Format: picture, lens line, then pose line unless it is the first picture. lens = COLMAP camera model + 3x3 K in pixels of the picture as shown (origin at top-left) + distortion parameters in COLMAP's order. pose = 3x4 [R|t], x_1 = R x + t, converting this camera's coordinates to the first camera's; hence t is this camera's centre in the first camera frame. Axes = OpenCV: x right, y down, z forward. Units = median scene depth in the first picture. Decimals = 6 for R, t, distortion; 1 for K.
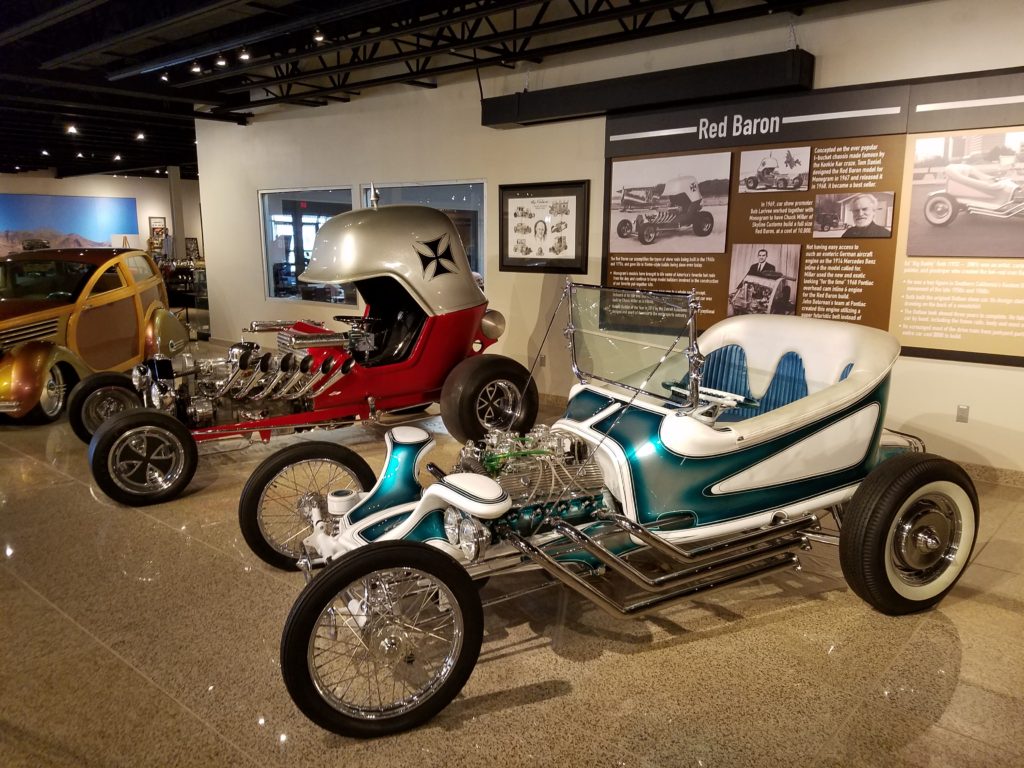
lens RADIAL K [[713.0, 0, 532.0], [0, 713.0, 386.3], [0, 0, 1]] dist [0.142837, -0.205985]
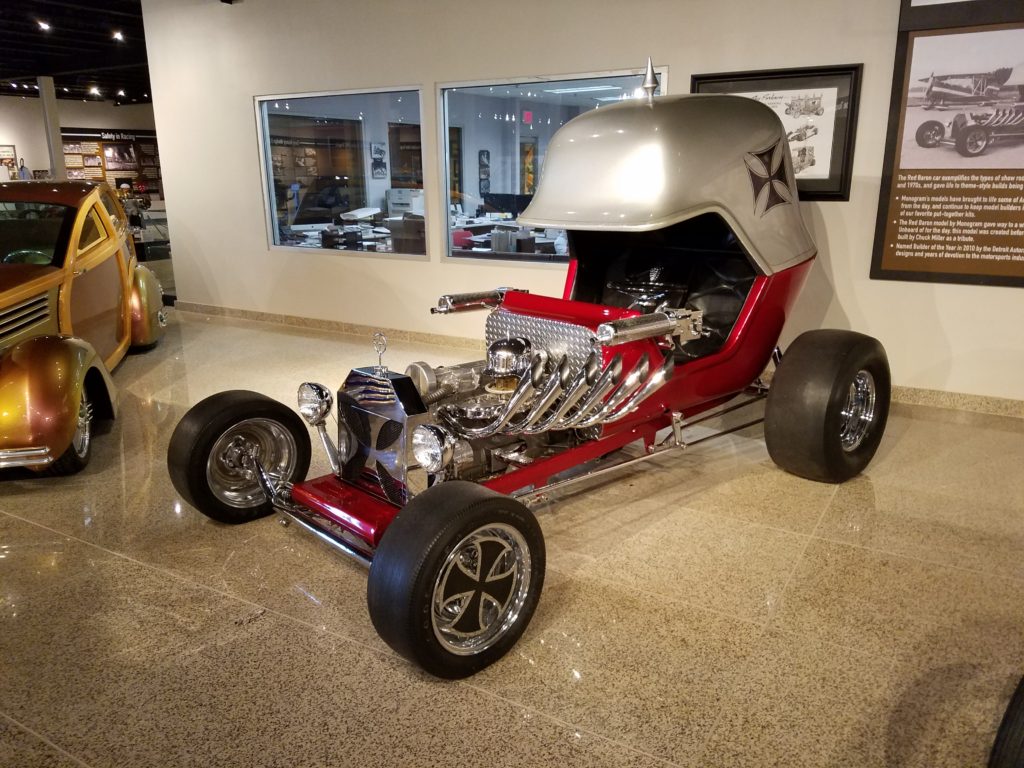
lens RADIAL K [[751.6, 0, 512.0], [0, 751.6, 384.0], [0, 0, 1]] dist [-0.008364, -0.009592]
pose [[0.987425, -0.057638, 0.147205, -0.398502], [0.045189, 0.995221, 0.086559, -0.060237], [-0.151491, -0.078818, 0.985311, 0.333546]]
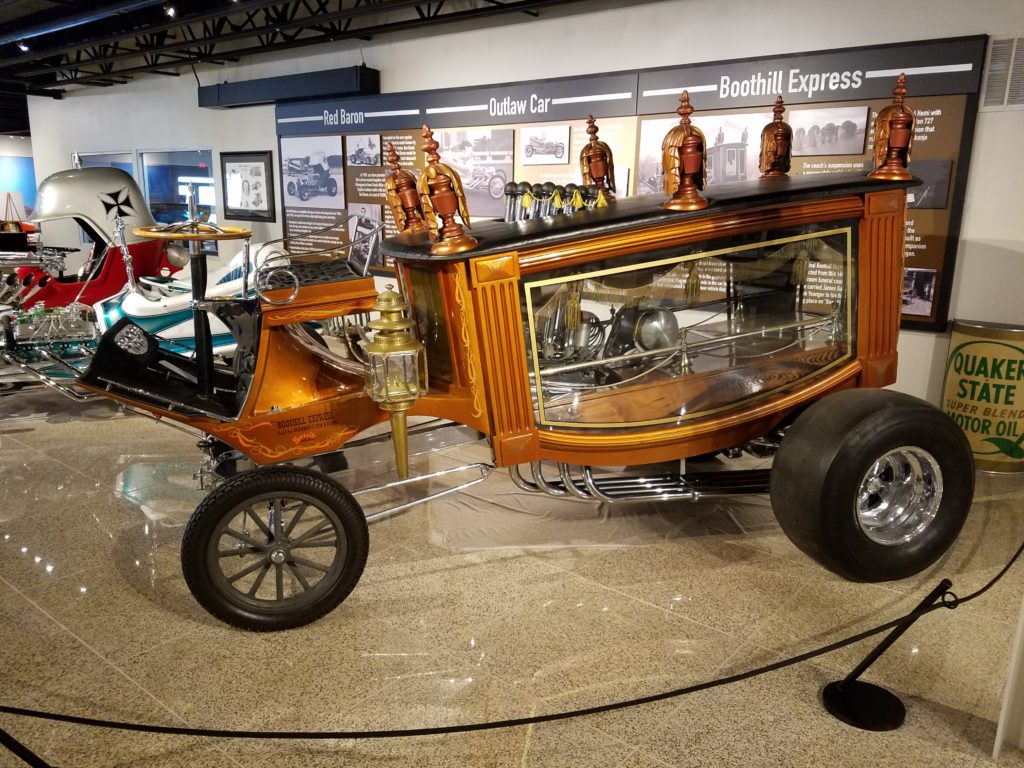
lens RADIAL K [[747.7, 0, 513.8], [0, 747.7, 406.3], [0, 0, 1]] dist [0.035097, -0.036796]
pose [[0.998650, 0.037921, -0.035508, 0.626640], [-0.035457, 0.997081, 0.067618, 0.079175], [0.037969, -0.066267, 0.997079, -0.424006]]
